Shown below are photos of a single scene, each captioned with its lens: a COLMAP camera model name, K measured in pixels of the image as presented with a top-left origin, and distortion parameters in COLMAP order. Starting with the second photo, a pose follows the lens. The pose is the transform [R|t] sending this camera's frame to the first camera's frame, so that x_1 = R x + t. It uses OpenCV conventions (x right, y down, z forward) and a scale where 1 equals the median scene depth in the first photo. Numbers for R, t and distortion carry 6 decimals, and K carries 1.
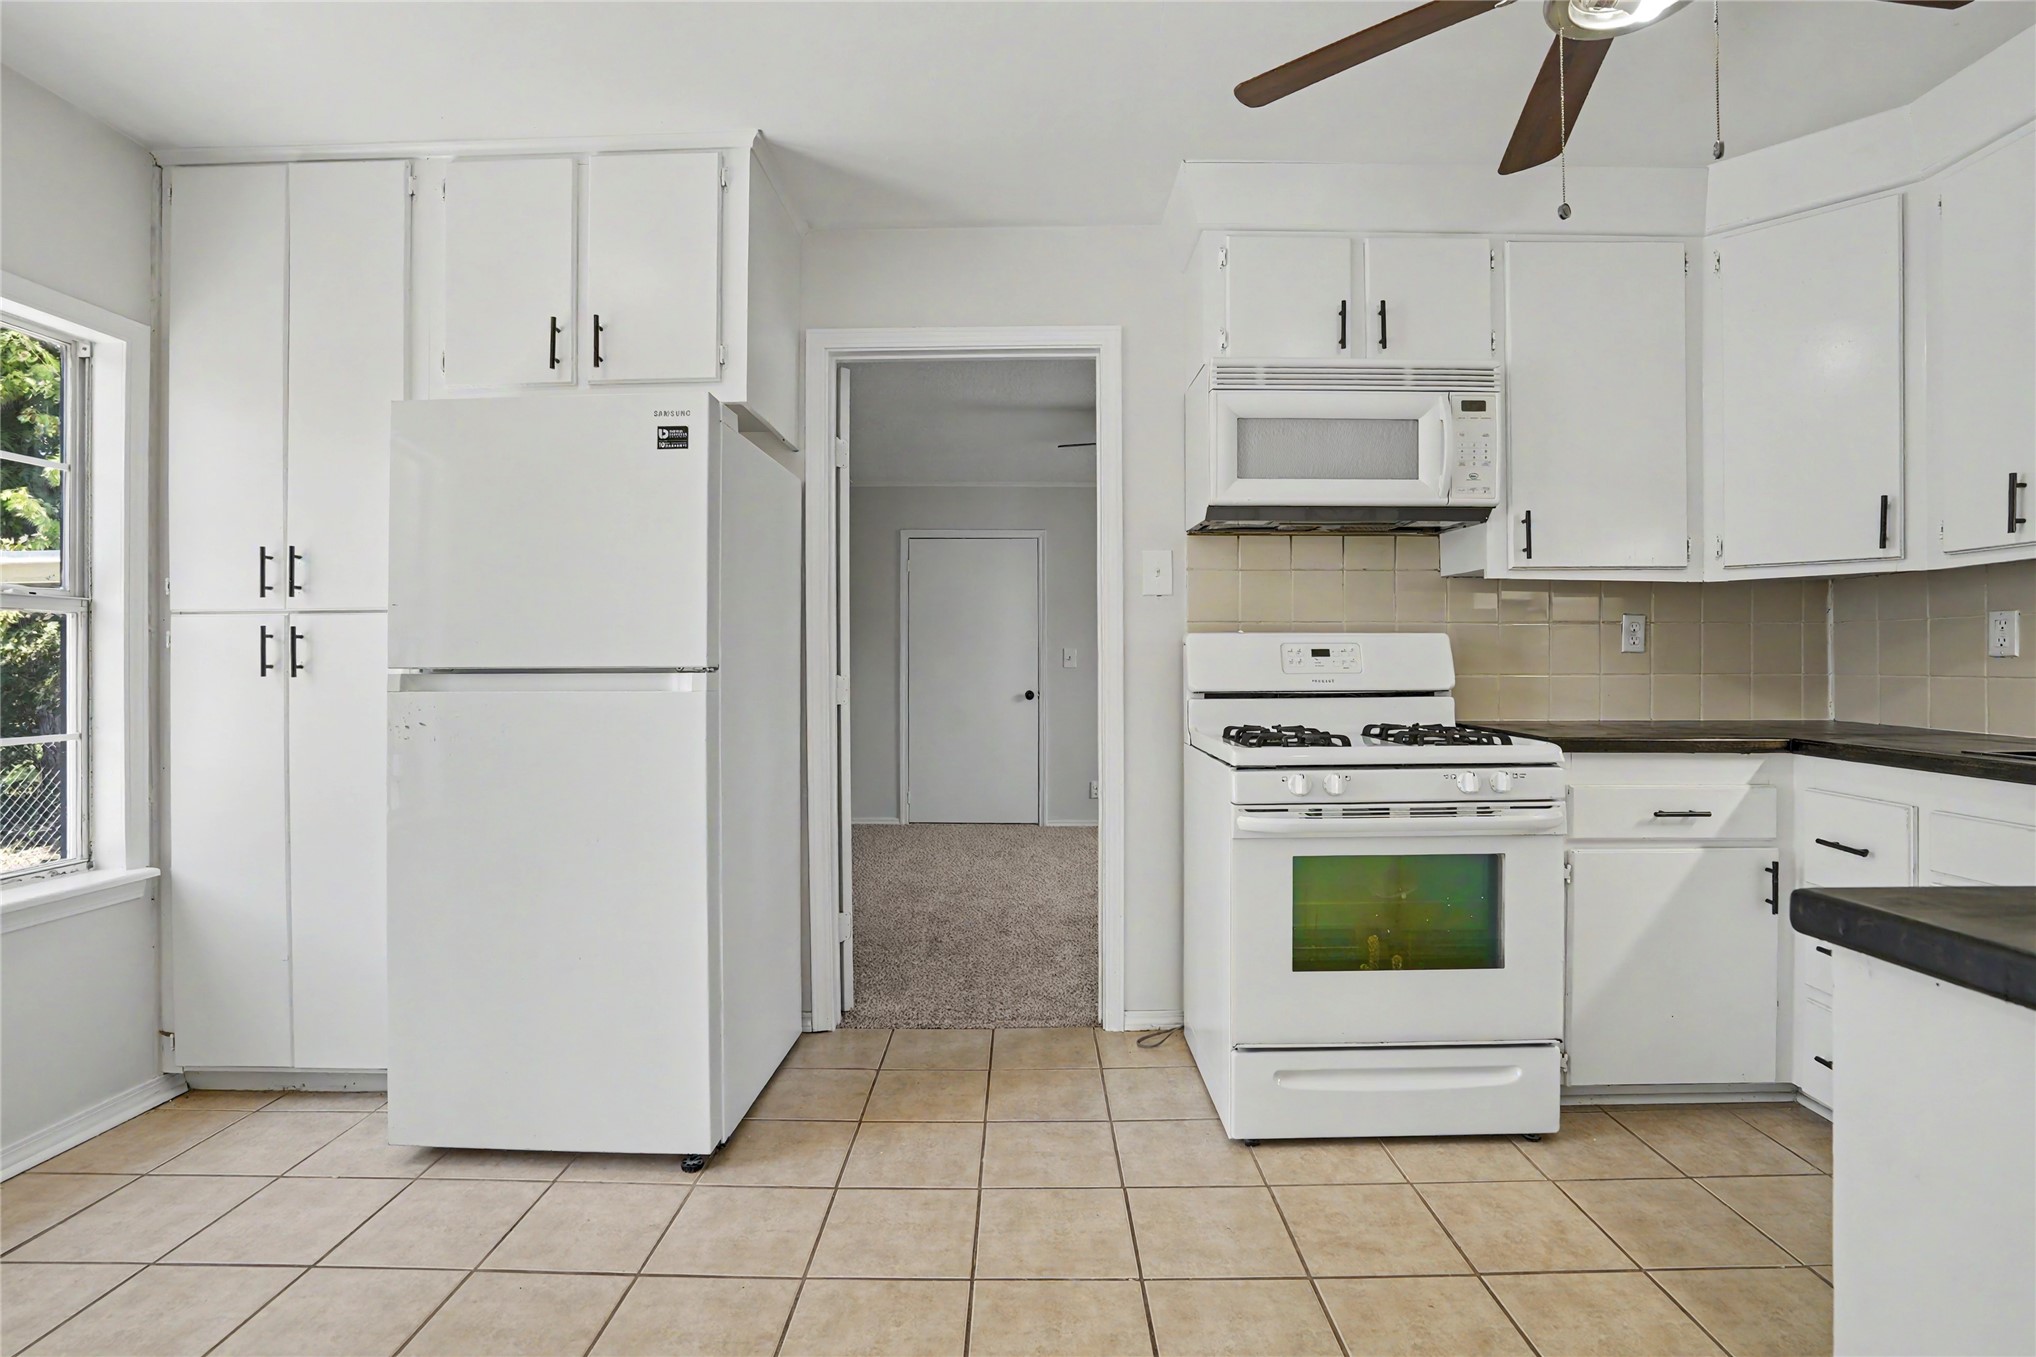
lens RADIAL K [[967.2, 0, 1042.2], [0, 967.2, 657.2], [0, 0, 1]] dist [-0.054750, 0.028812]
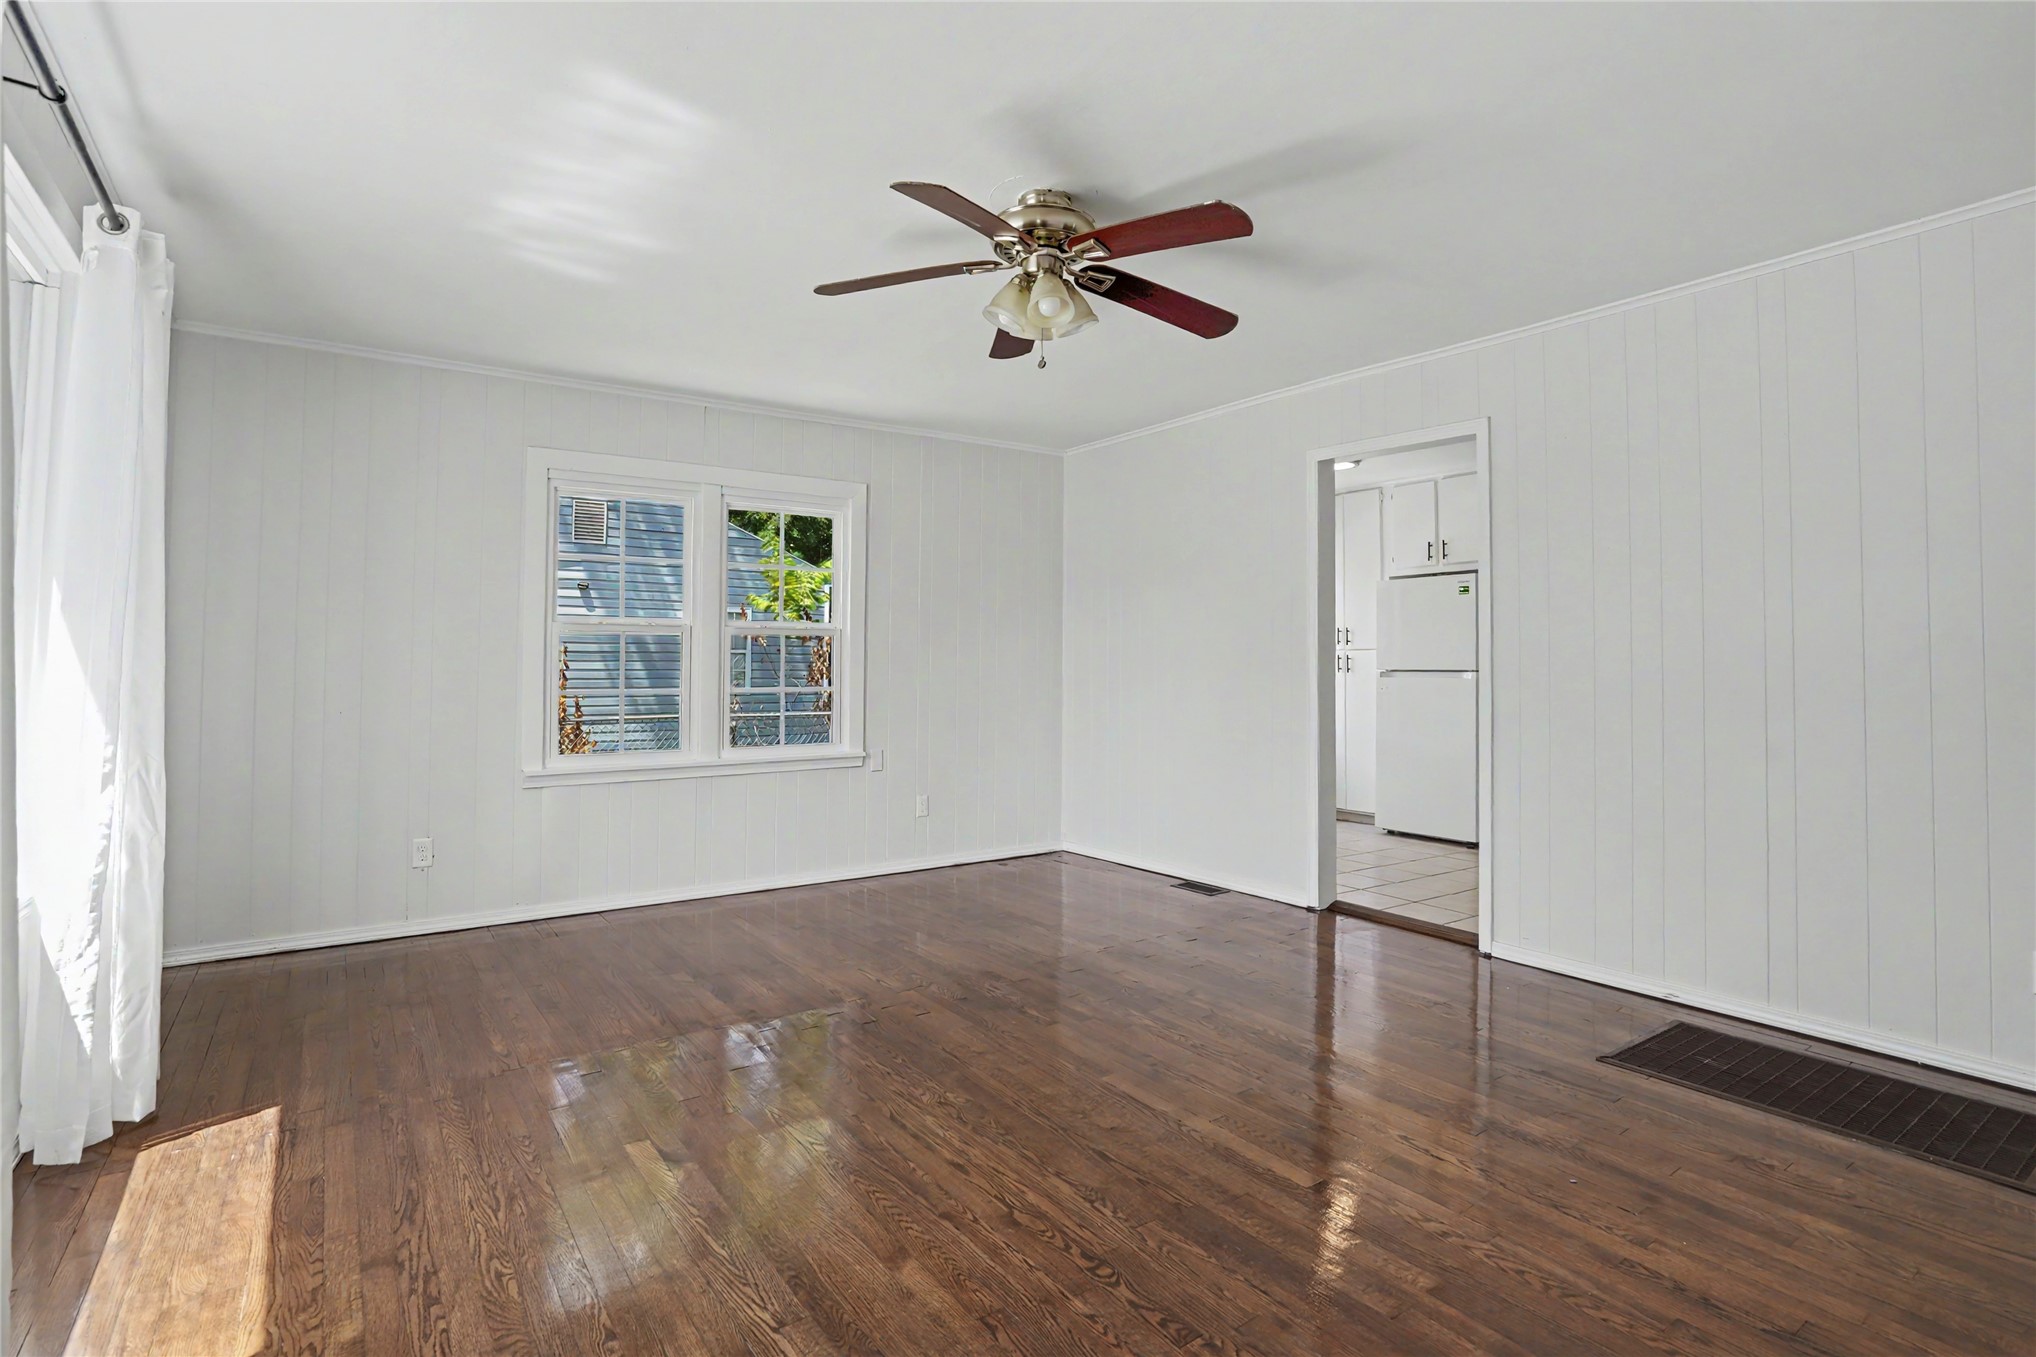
lens RADIAL K [[981.7, 0, 1018.2], [0, 981.7, 666.5], [0, 0, 1]] dist [-0.060087, 0.026686]
pose [[0.572929, 0.004237, -0.819594, 1.105156], [-0.004150, 0.999989, 0.002269, 0.000186], [0.819595, 0.002101, 0.572940, -1.581208]]
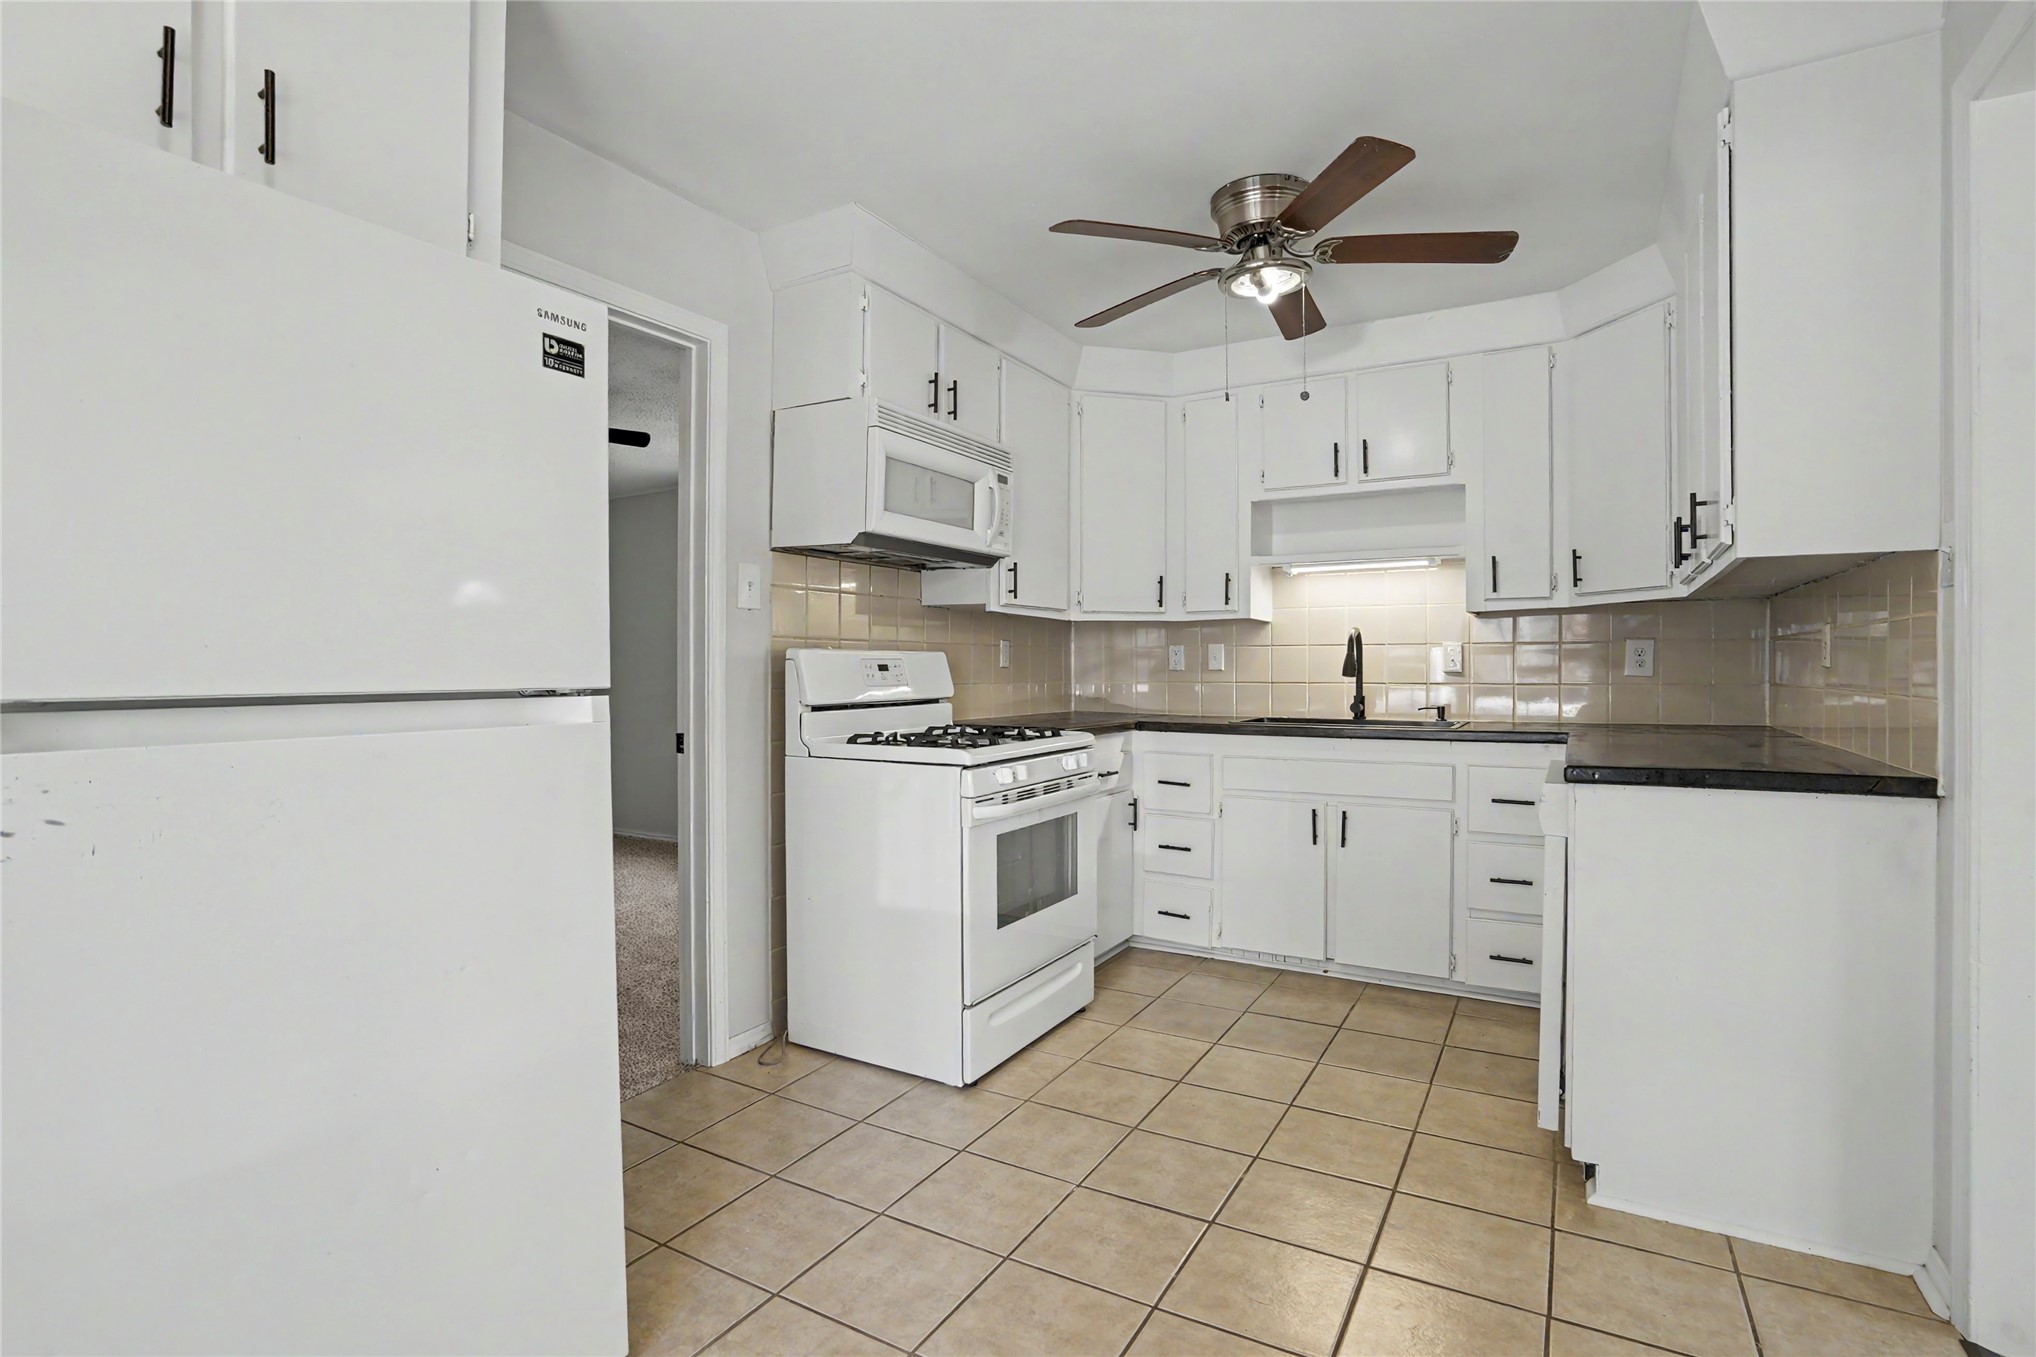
lens RADIAL K [[961.2, 0, 1015.2], [0, 961.2, 670.6], [0, 0, 1]] dist [-0.063000, 0.028563]
pose [[0.510916, -0.000831, 0.859630, -0.717231], [-0.002171, 0.999995, 0.002257, -0.004256], [-0.859628, -0.003020, 0.510912, 0.332934]]
